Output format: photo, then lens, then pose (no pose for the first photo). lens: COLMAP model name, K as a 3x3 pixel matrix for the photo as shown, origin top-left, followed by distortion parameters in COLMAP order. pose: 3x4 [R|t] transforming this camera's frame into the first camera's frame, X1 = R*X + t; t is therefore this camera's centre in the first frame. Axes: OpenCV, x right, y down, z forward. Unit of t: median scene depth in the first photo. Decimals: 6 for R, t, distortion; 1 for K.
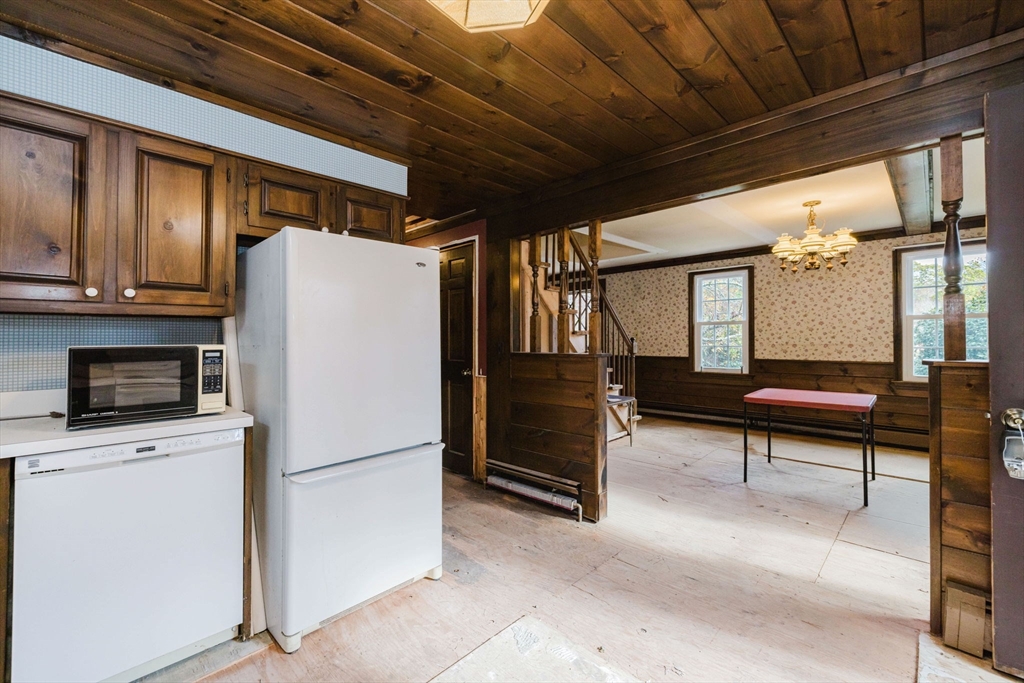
lens RADIAL K [[438.1, 0, 510.2], [0, 438.1, 336.6], [0, 0, 1]] dist [0.009565, -0.000270]
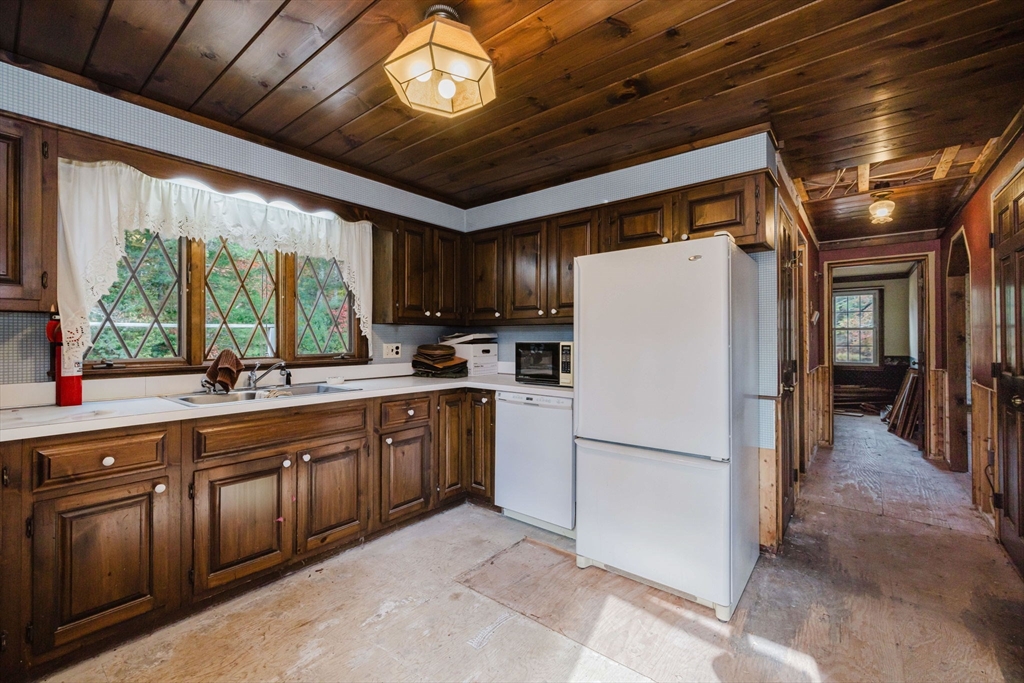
lens RADIAL K [[438.1, 0, 510.2], [0, 438.1, 336.0], [0, 0, 1]] dist [0.009565, -0.000270]
pose [[0.087943, 0.000892, -0.996125, 0.839038], [0.004343, 0.999990, 0.001279, -0.004851], [0.996116, -0.004438, 0.087938, 0.668126]]
